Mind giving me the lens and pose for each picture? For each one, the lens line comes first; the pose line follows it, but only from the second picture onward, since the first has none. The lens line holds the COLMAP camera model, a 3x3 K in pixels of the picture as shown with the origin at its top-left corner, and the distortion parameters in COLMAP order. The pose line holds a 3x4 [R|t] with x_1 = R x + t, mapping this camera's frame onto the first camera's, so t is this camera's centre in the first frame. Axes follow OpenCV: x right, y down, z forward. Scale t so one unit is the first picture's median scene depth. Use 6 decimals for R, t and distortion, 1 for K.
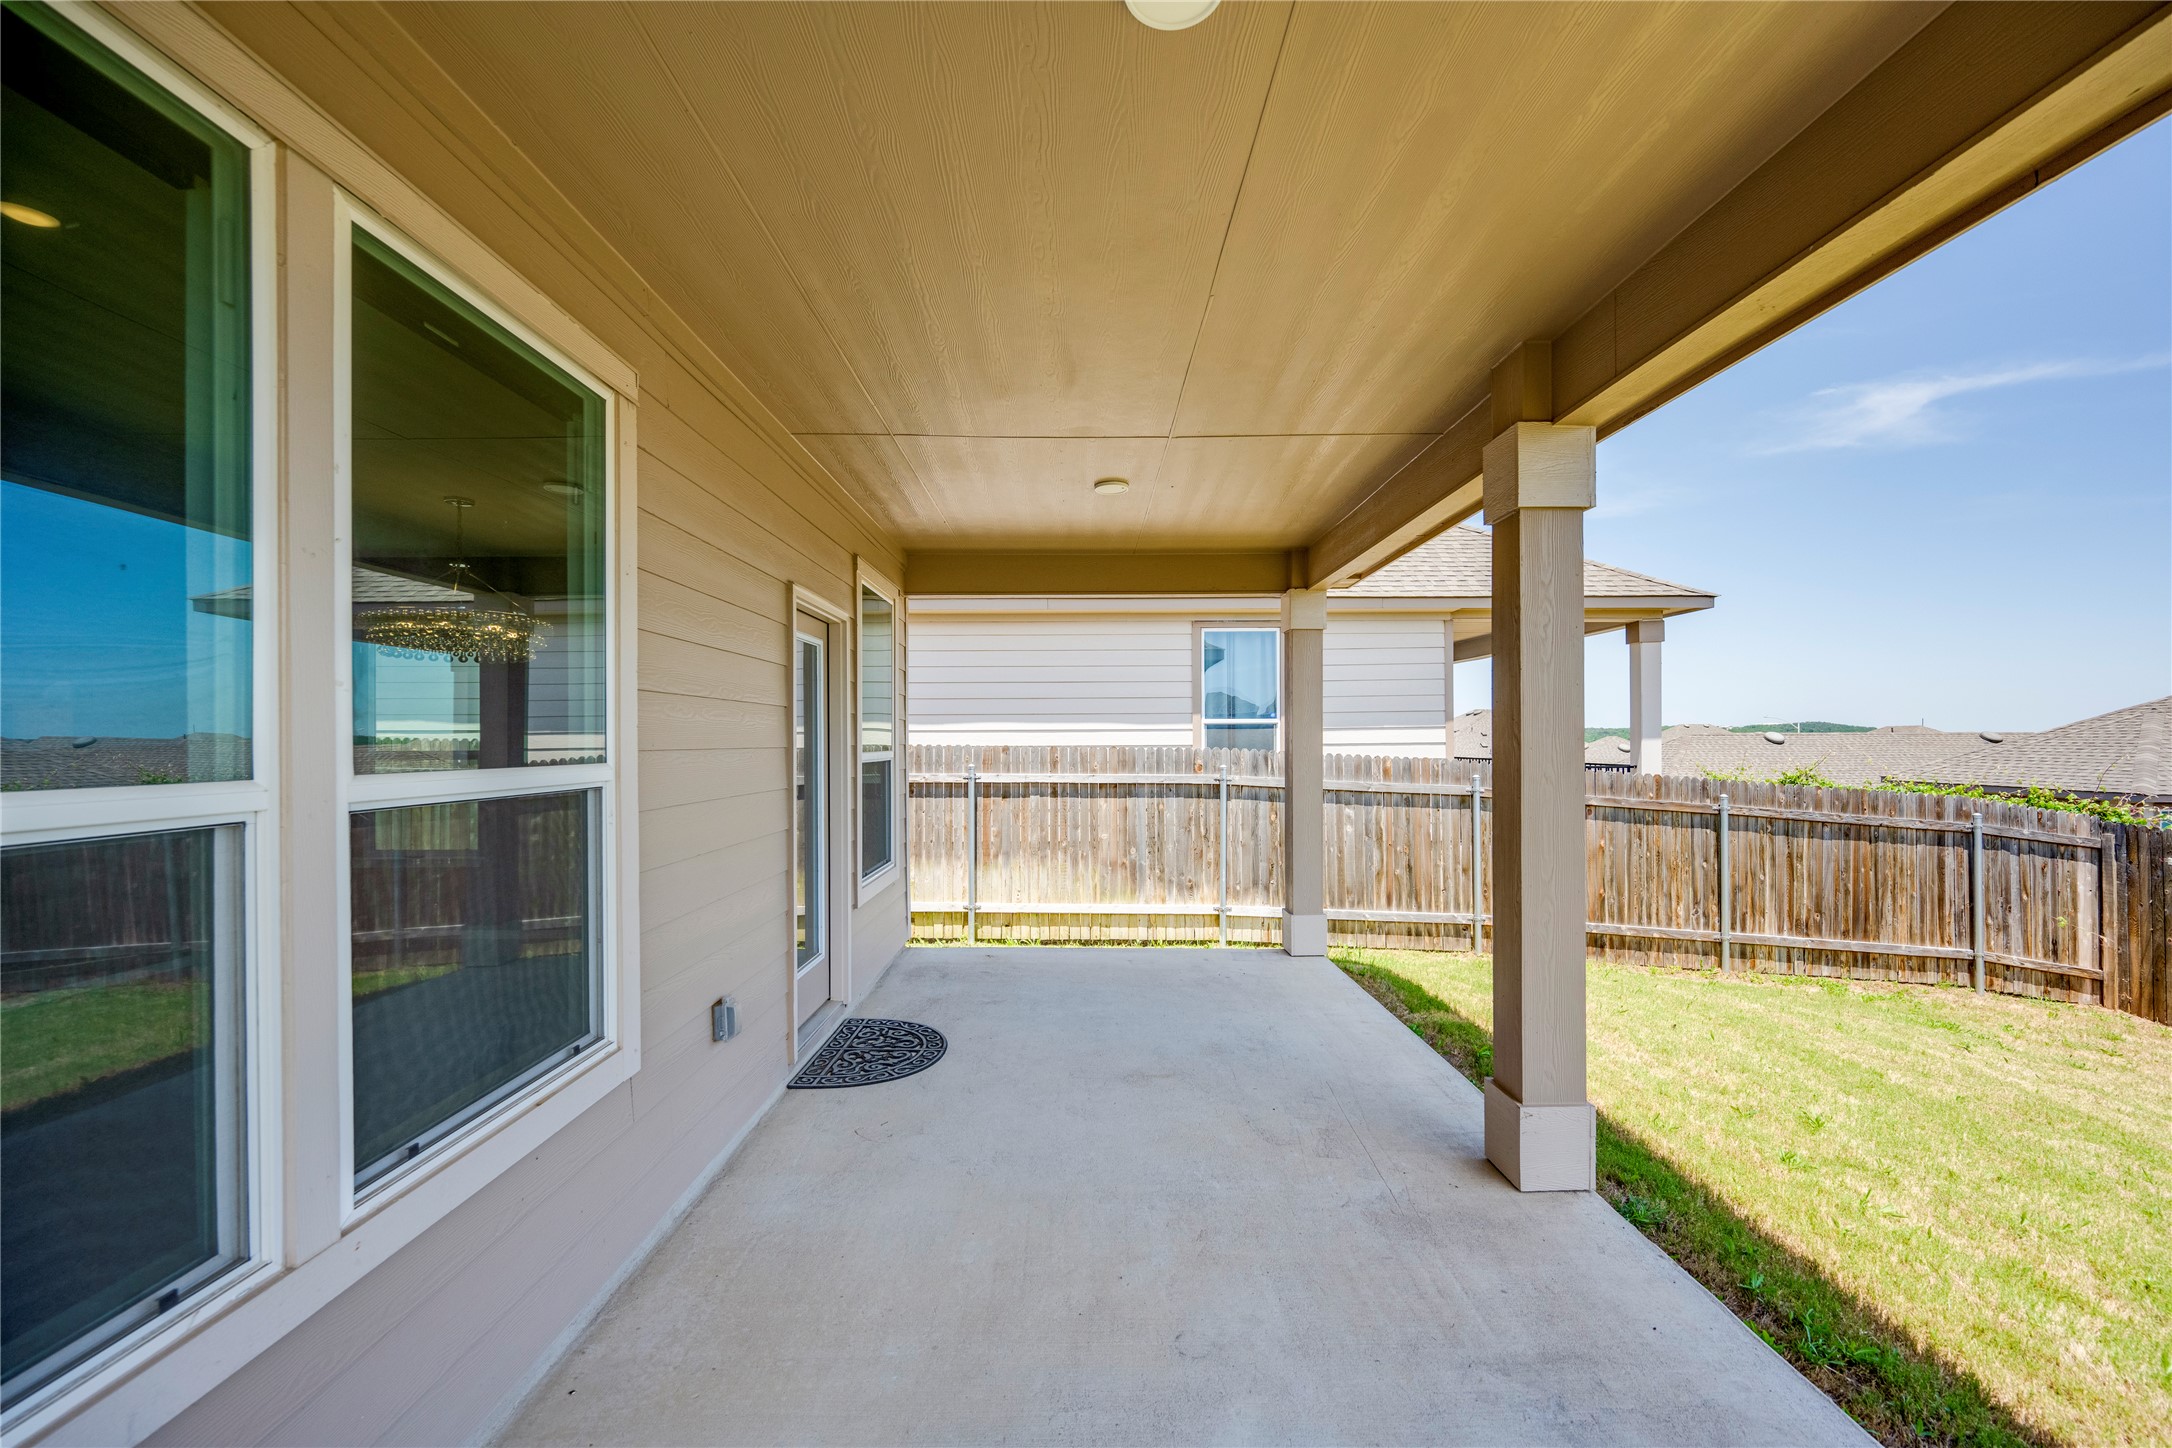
lens RADIAL K [[1026.2, 0, 1089.7], [0, 1026.2, 733.0], [0, 0, 1]] dist [0.001280, 0.000282]
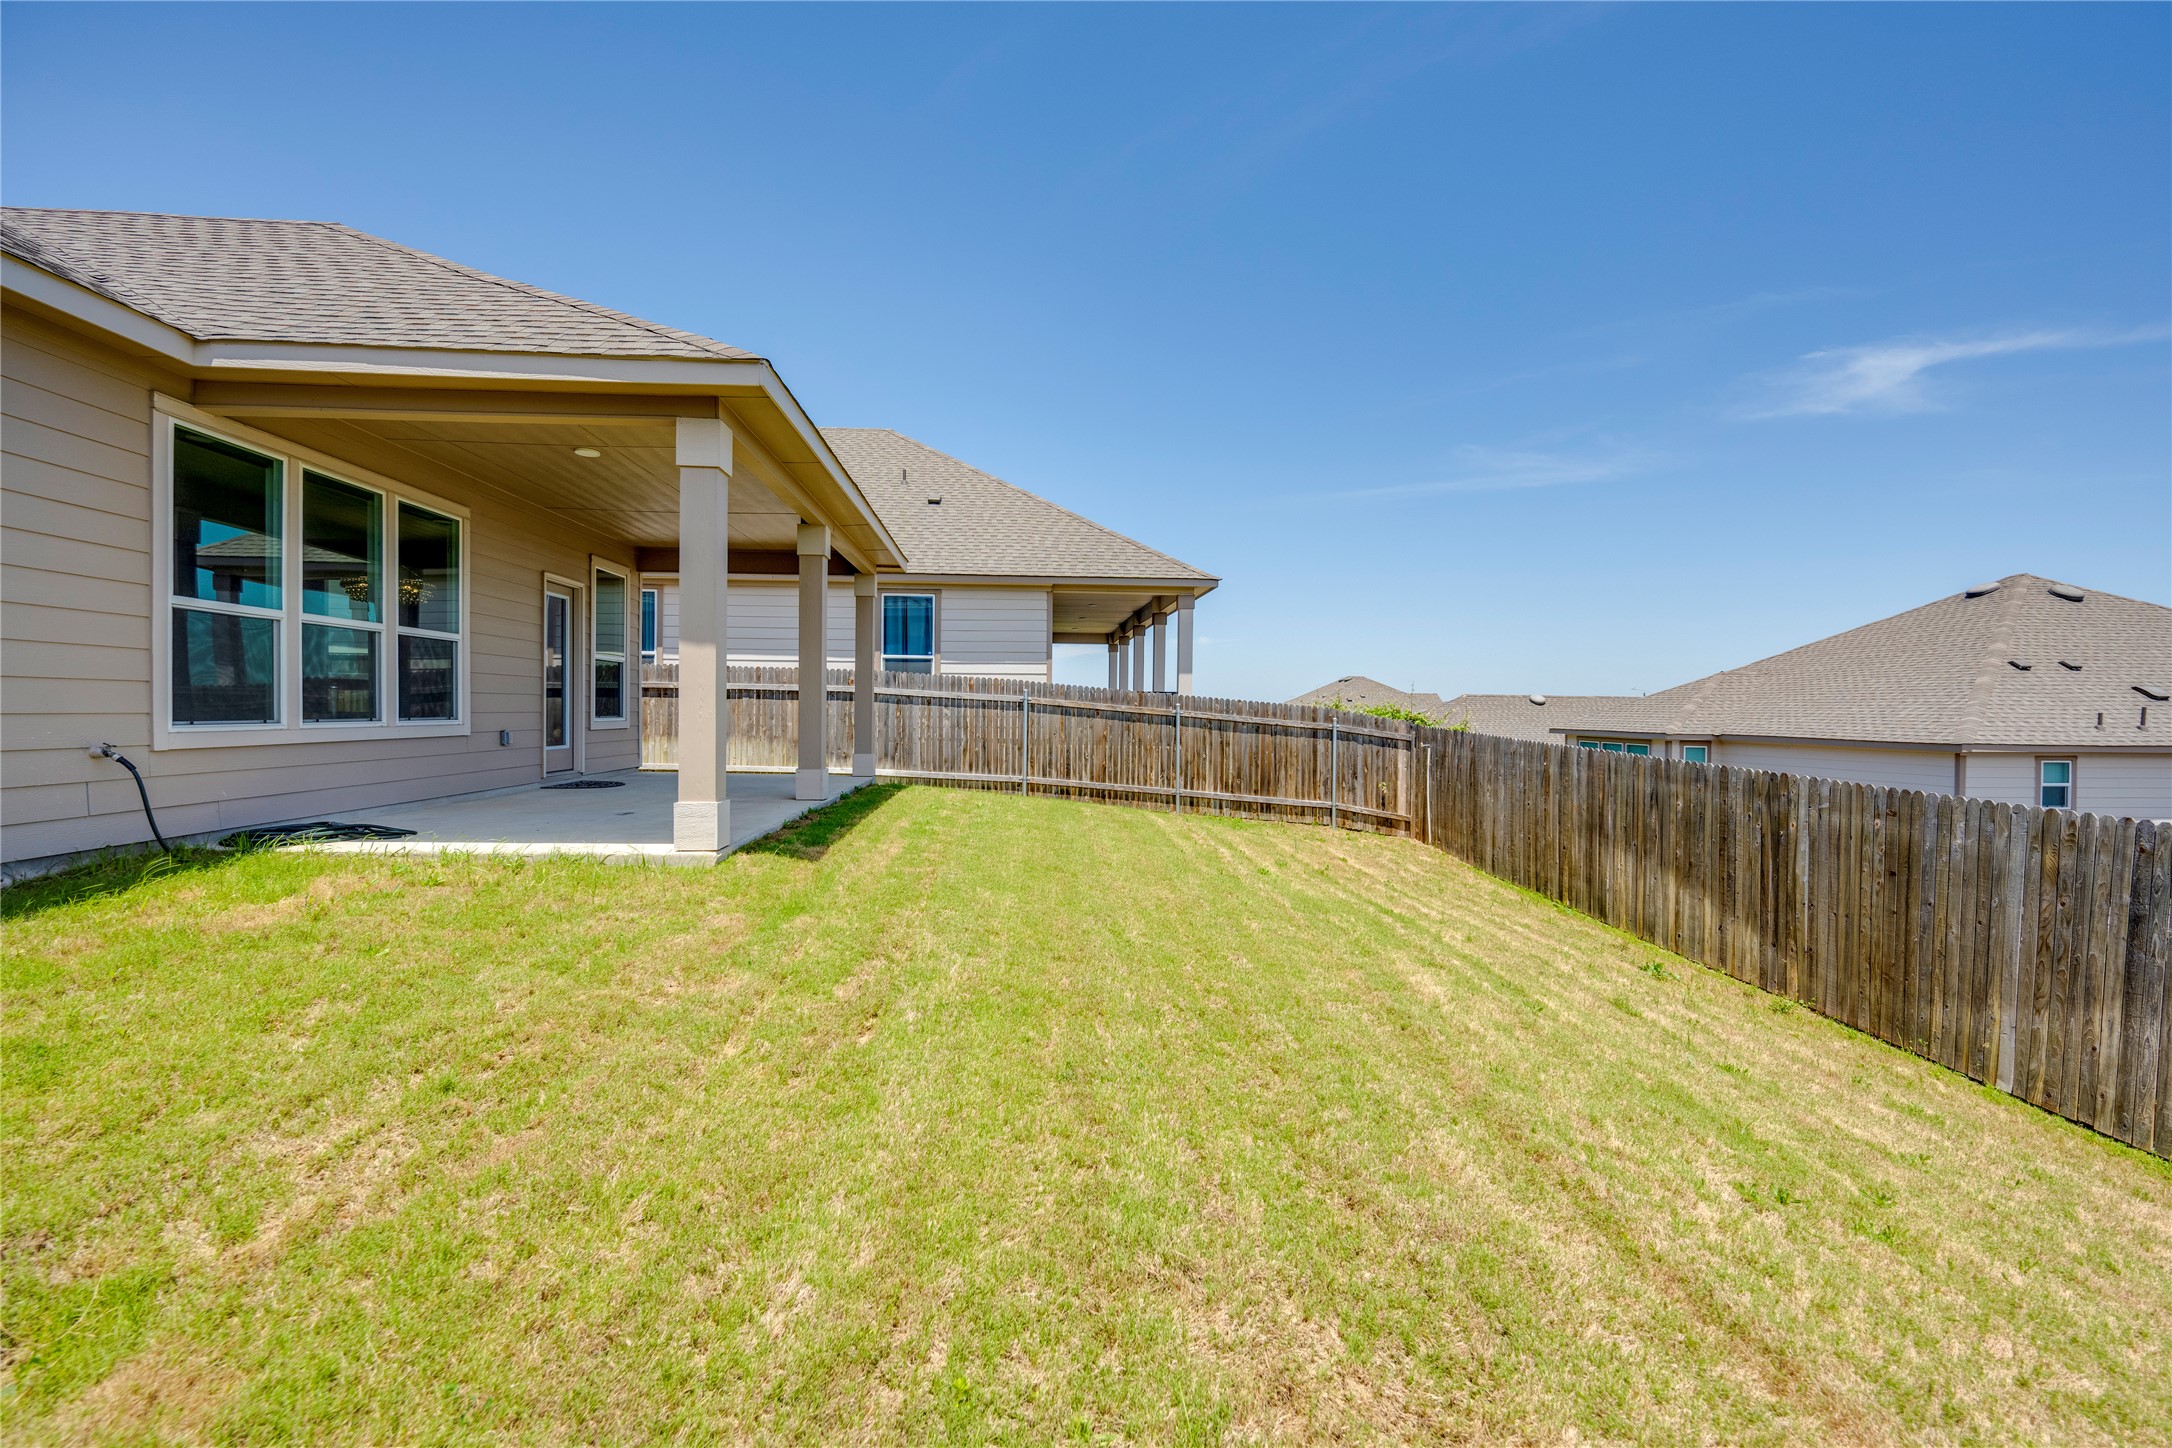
lens RADIAL K [[1102.8, 0, 1079.2], [0, 1102.8, 720.0], [0, 0, 1]] dist [-0.000923, -0.000049]
pose [[0.997975, 0.015314, 0.061739, 0.351257], [-0.016357, 0.999731, 0.016426, 0.058569], [-0.061471, -0.017403, 0.997957, -0.717184]]
